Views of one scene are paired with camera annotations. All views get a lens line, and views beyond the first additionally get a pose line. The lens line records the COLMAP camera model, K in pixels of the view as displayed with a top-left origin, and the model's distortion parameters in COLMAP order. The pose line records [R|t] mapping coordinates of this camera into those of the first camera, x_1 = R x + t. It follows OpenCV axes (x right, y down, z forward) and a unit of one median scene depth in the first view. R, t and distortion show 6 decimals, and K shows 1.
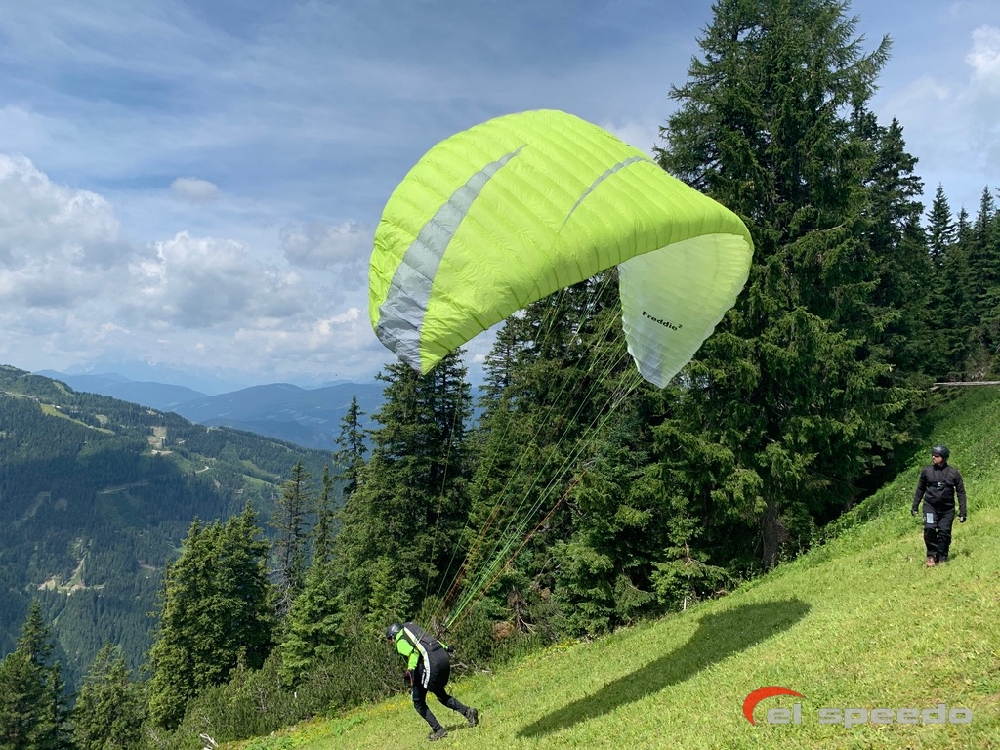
lens RADIAL K [[766.1, 0, 490.0], [0, 766.1, 366.8], [0, 0, 1]] dist [0.033177, -0.047204]
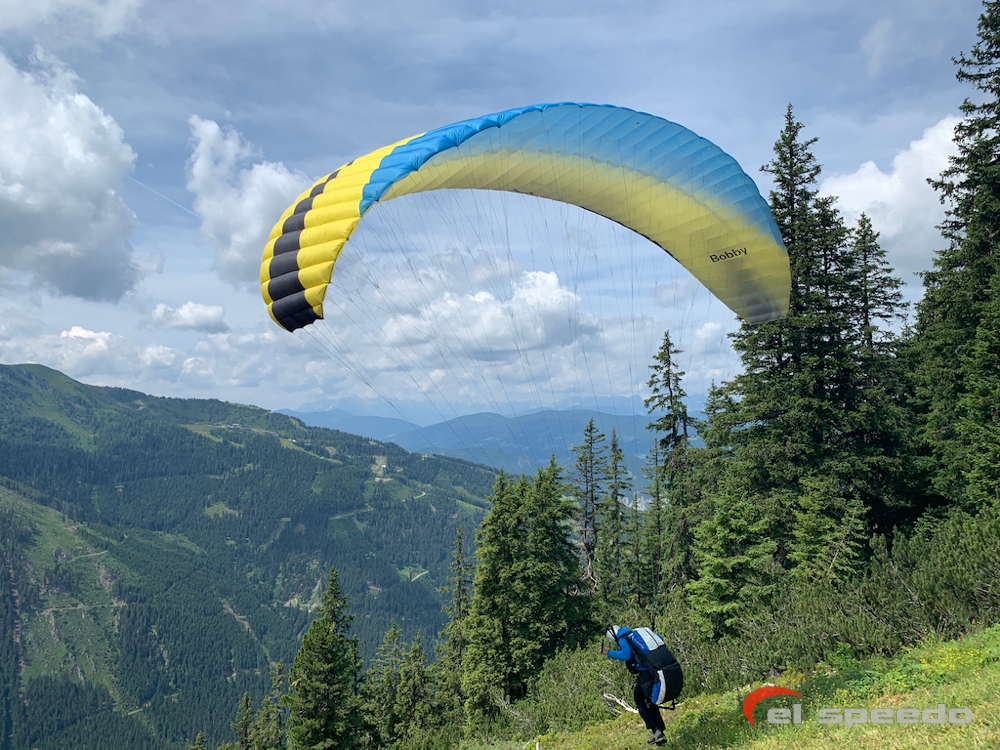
lens RADIAL K [[766.1, 0, 482.2], [0, 766.1, 364.6], [0, 0, 1]] dist [0.033177, -0.047204]
pose [[0.963598, -0.056089, -0.261404, -0.142759], [0.046160, 0.997966, -0.043975, 0.096209], [0.263339, 0.030308, 0.964227, 0.122904]]
